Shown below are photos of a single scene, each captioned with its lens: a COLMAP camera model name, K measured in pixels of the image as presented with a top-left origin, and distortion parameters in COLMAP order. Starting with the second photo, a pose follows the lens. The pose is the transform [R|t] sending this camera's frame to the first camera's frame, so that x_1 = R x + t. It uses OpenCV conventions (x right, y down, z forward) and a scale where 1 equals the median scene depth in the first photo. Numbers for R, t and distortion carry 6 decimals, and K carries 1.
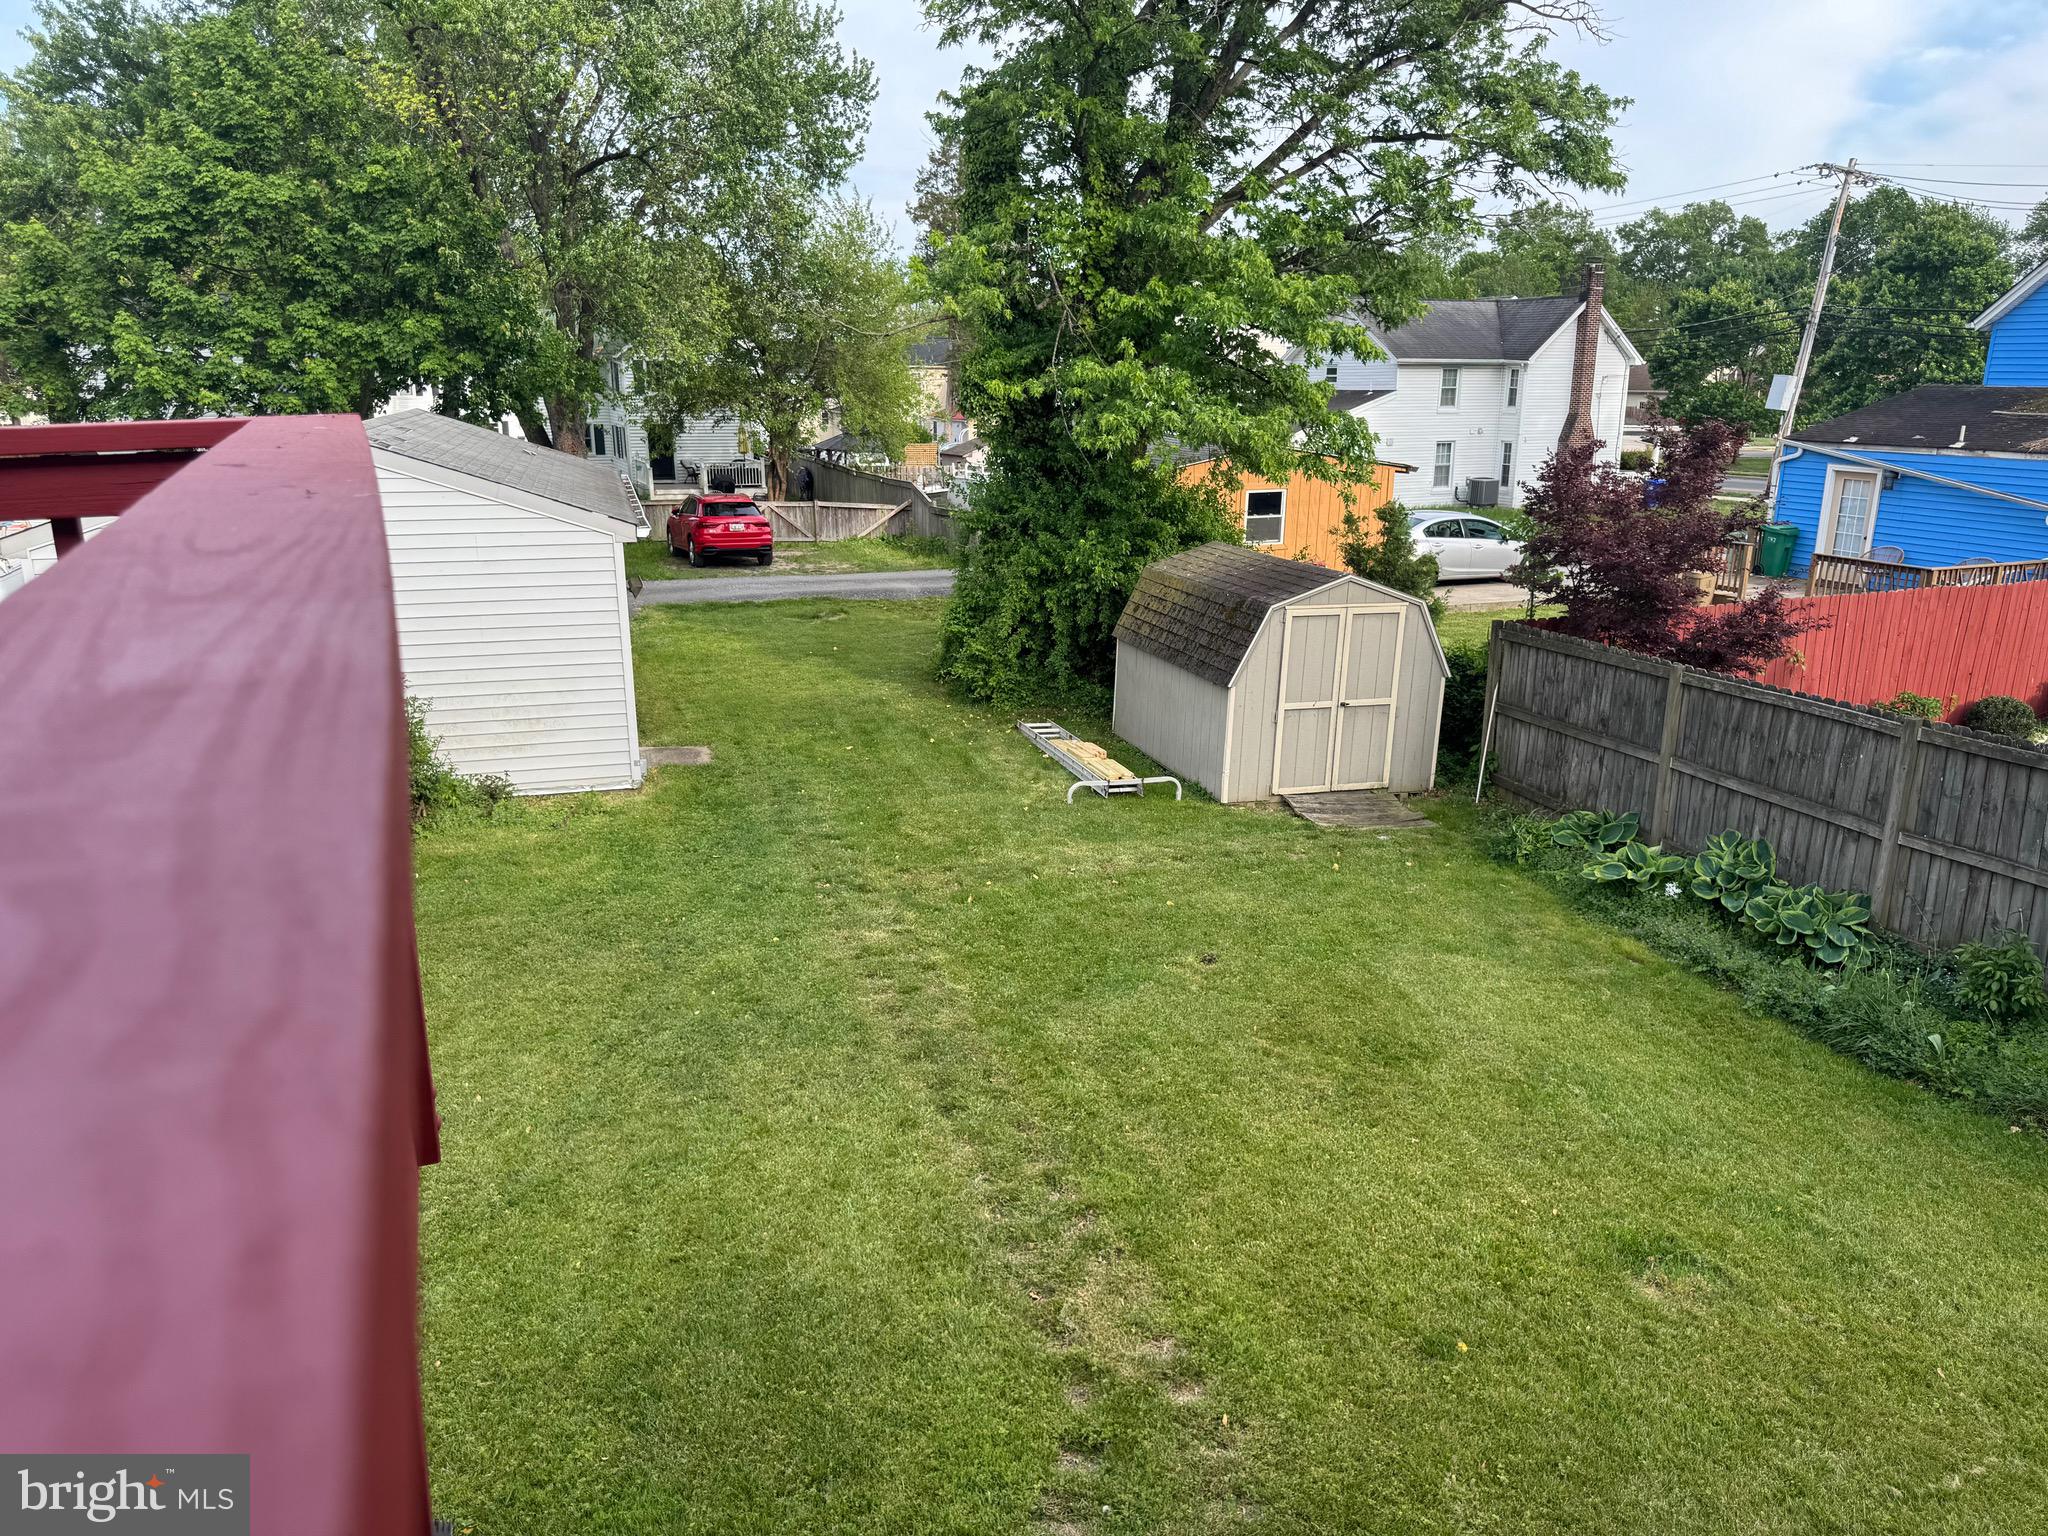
lens RADIAL K [[1433.1, 0, 1019.6], [0, 1433.1, 779.7], [0, 0, 1]] dist [0.063796, -0.062080]
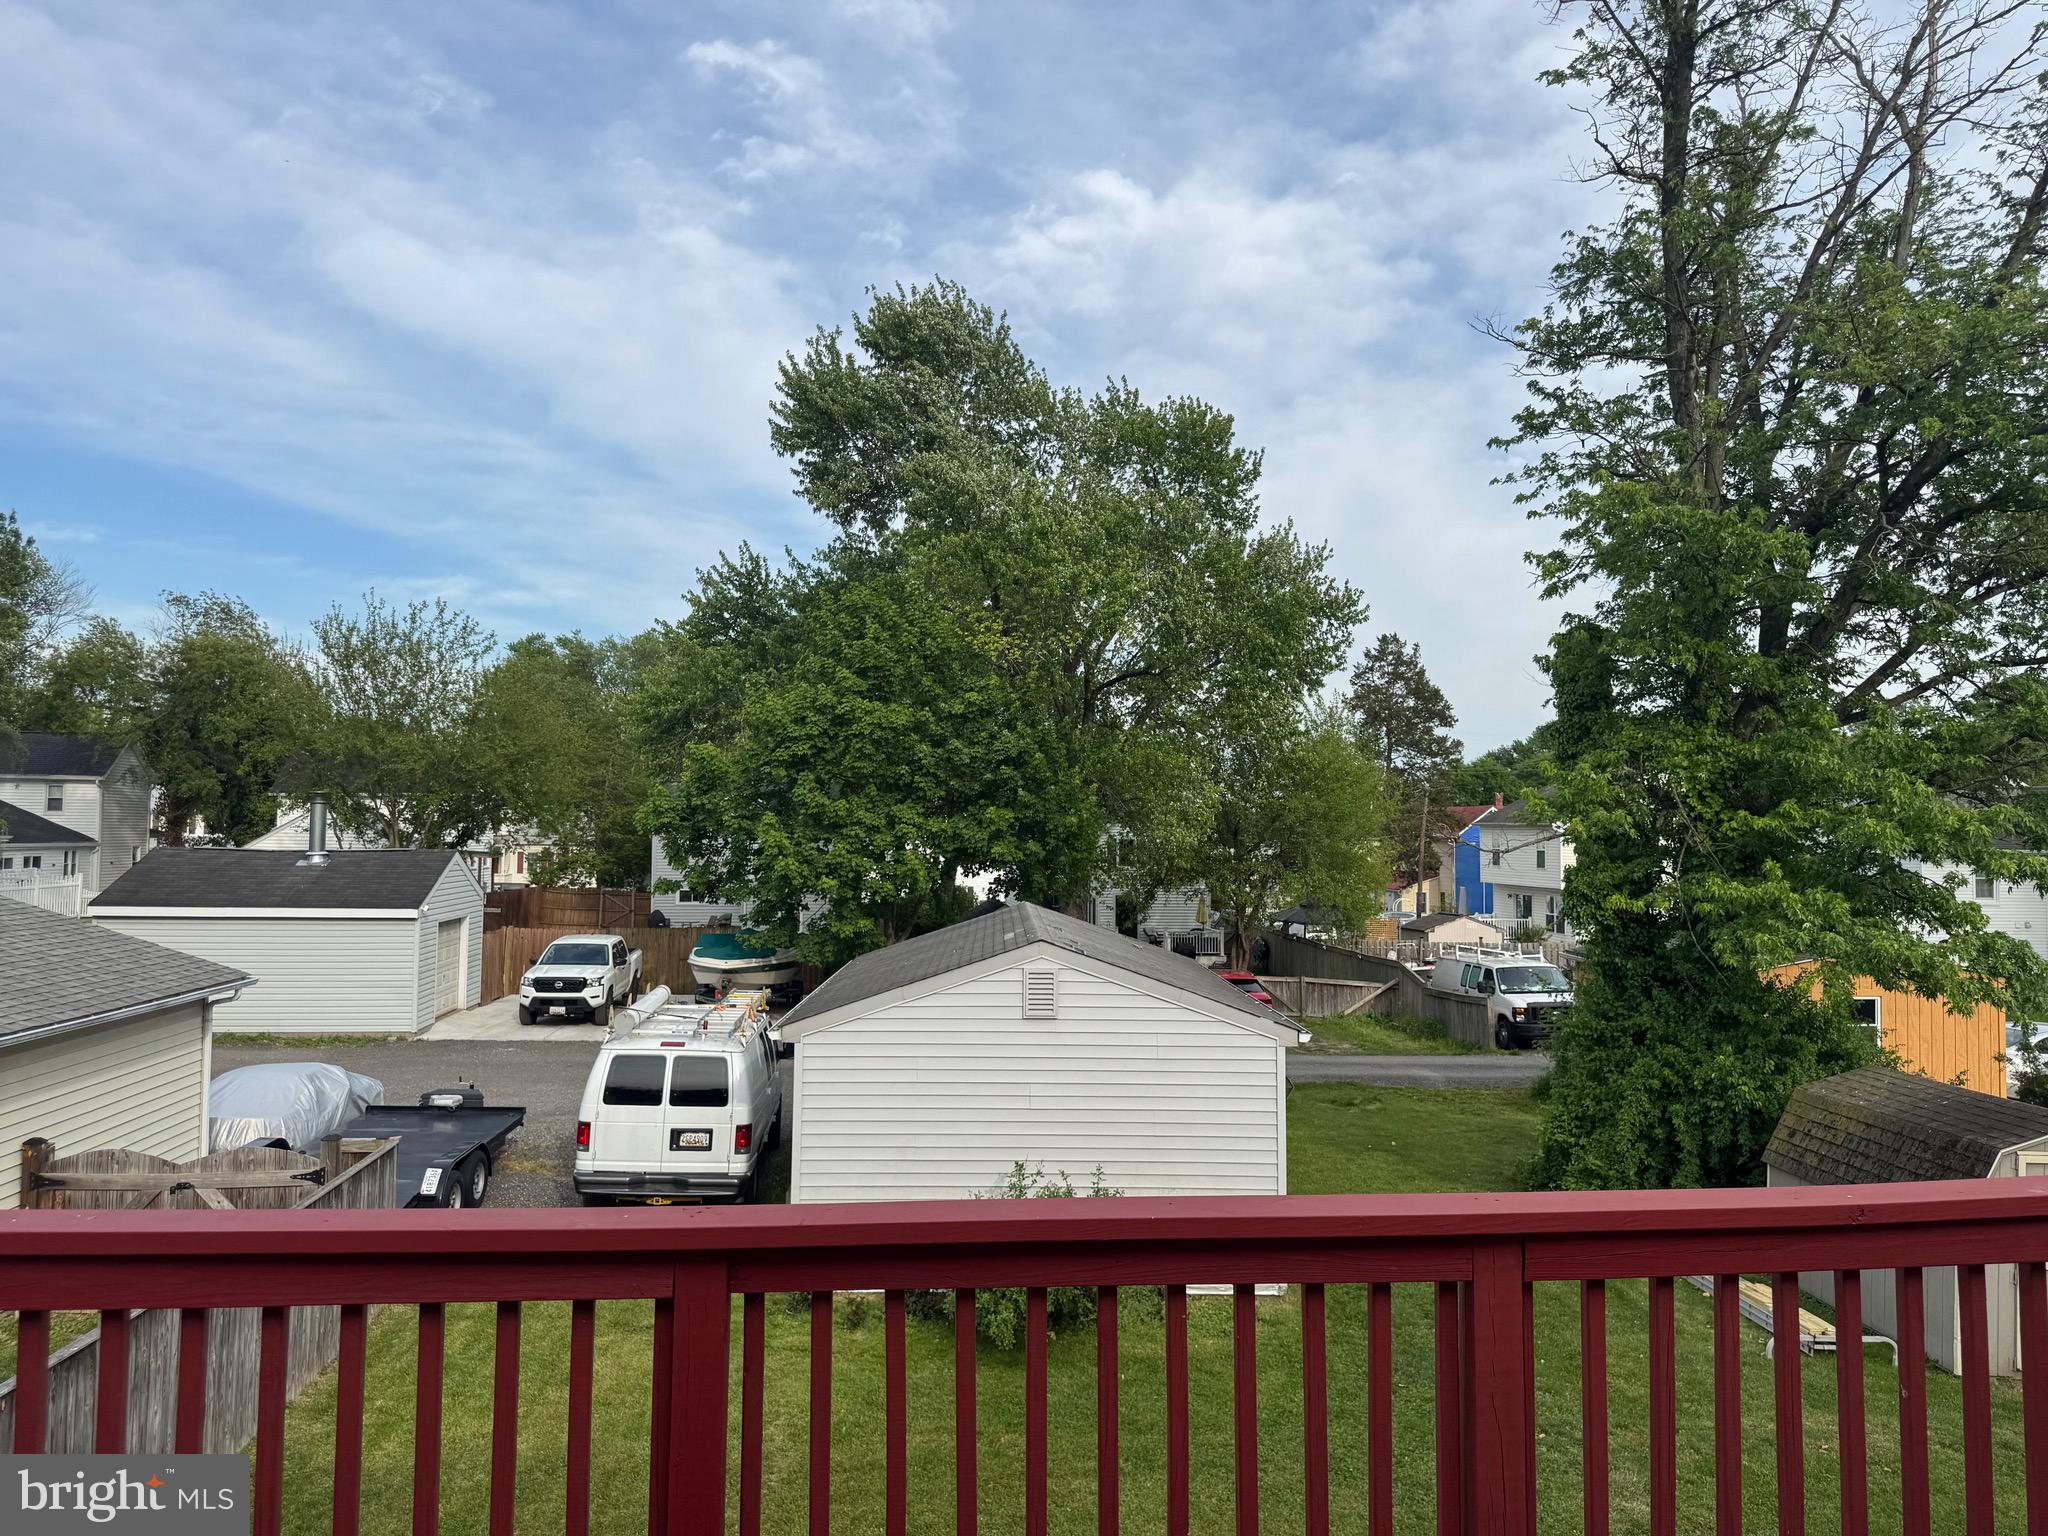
lens RADIAL K [[1433.1, 0, 1007.7], [0, 1433.1, 769.6], [0, 0, 1]] dist [0.063796, -0.062080]
pose [[0.965691, -0.001529, -0.259689, -0.153965], [-0.079986, 0.949619, -0.303030, -0.016150], [0.247069, 0.313404, 0.916916, -0.063280]]
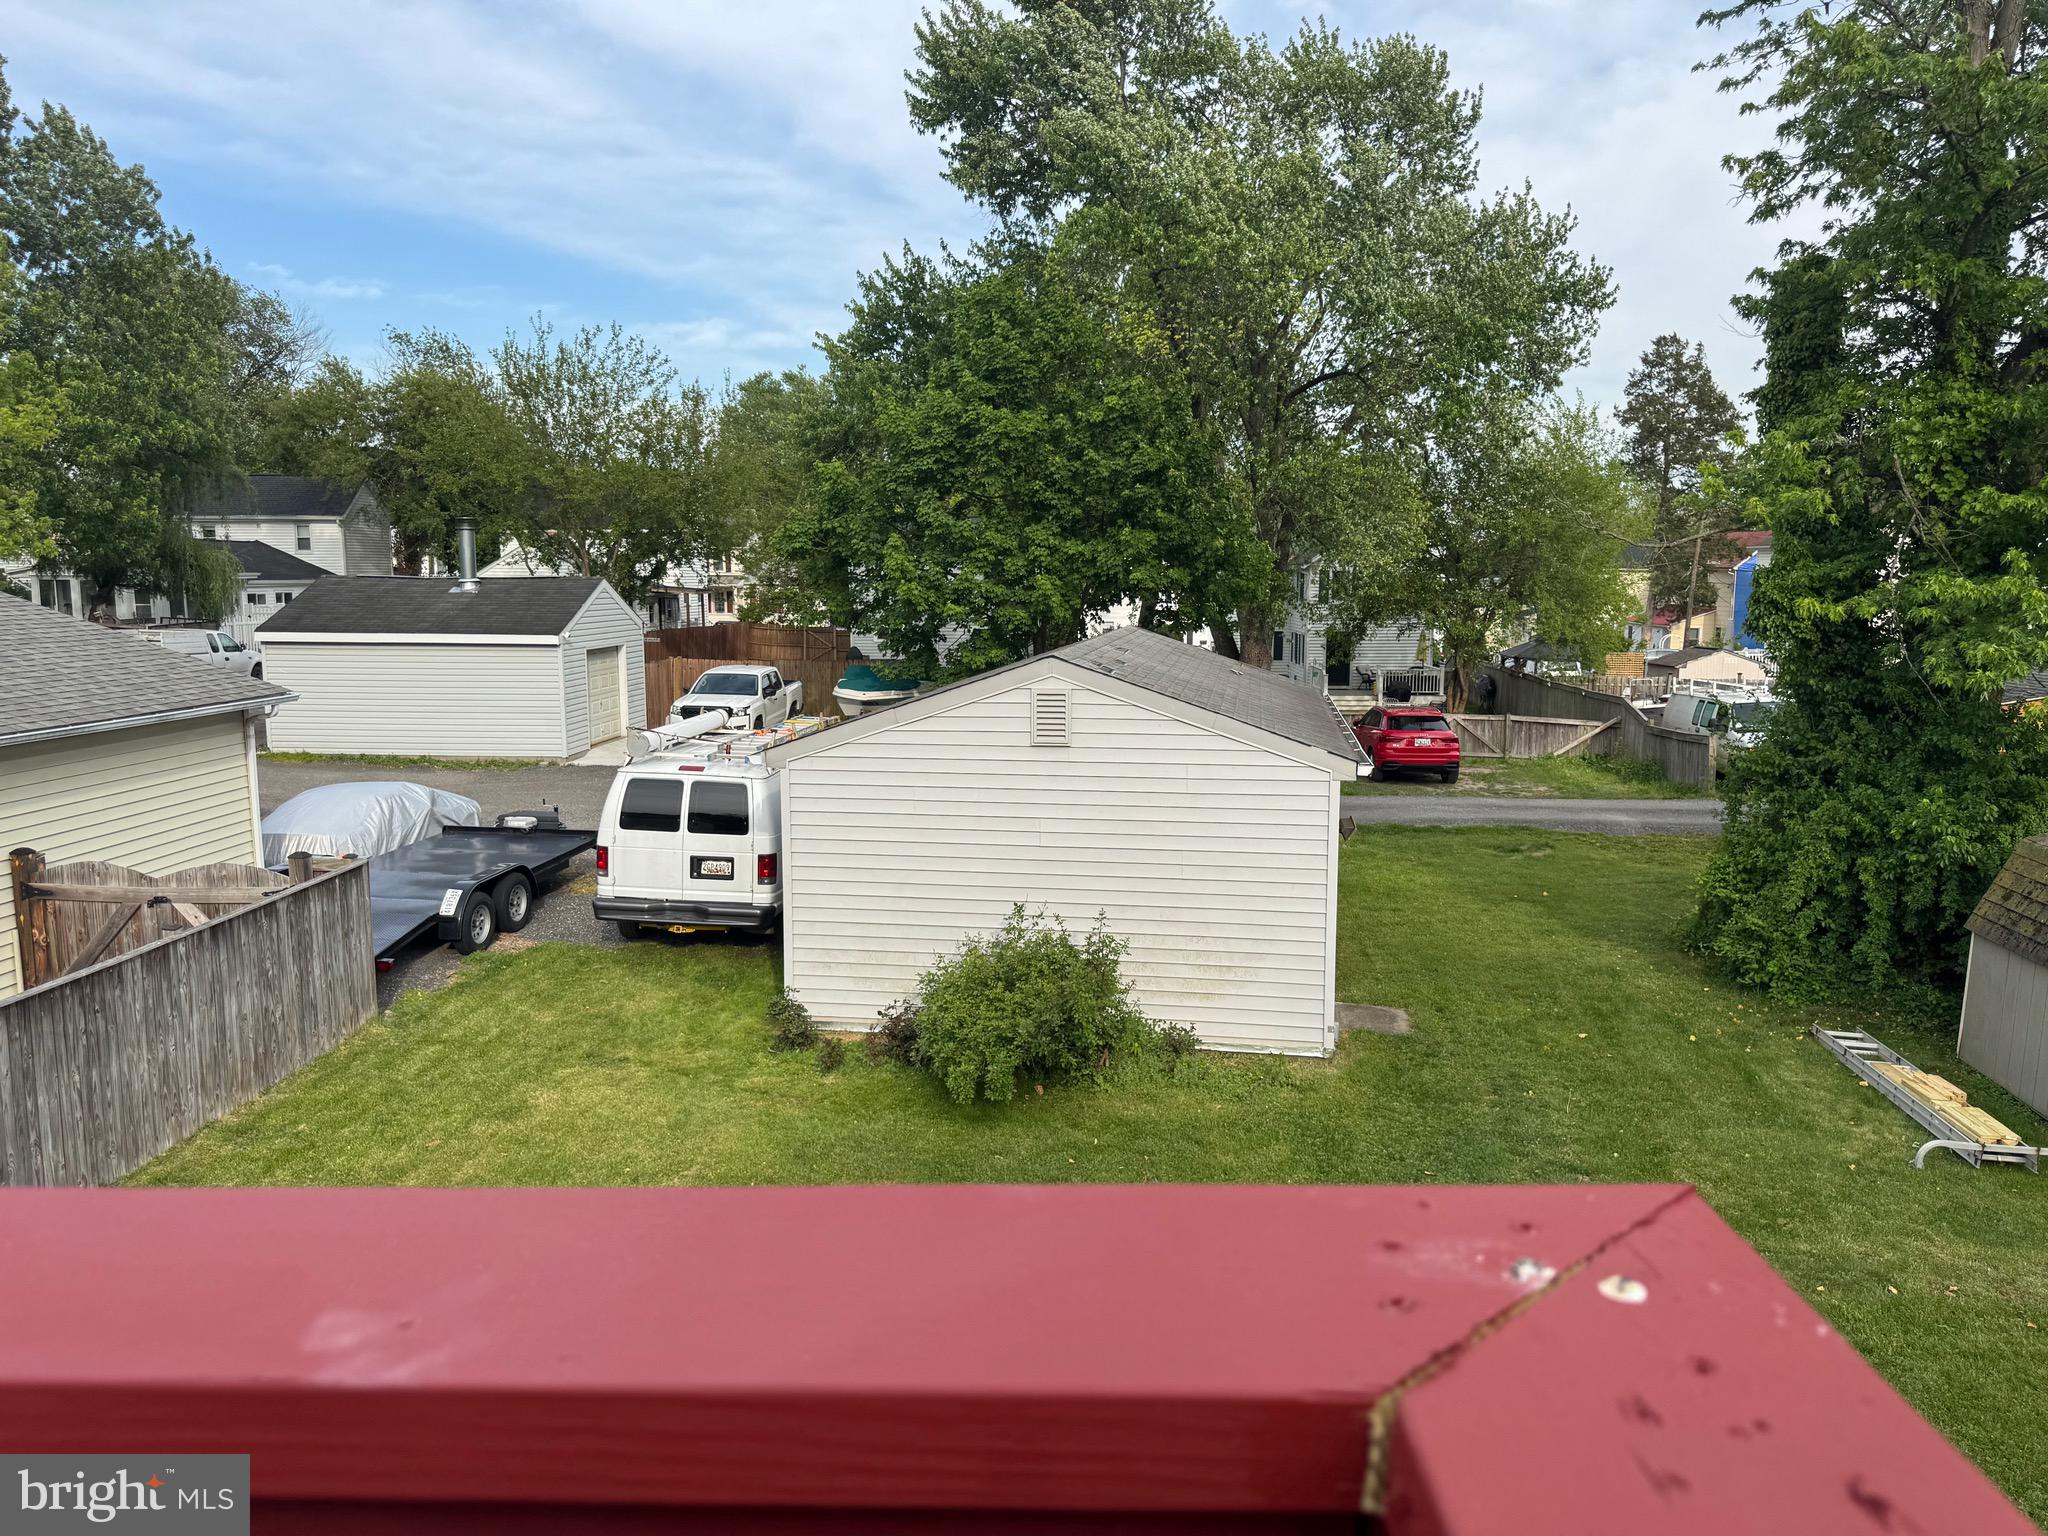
lens RADIAL K [[1433.1, 0, 1030.7], [0, 1433.1, 760.8], [0, 0, 1]] dist [0.063796, -0.062080]
pose [[0.906790, 0.055143, -0.417960, -0.061424], [-0.115319, 0.986042, -0.120099, -0.036912], [0.405503, 0.157103, 0.900492, 0.096805]]
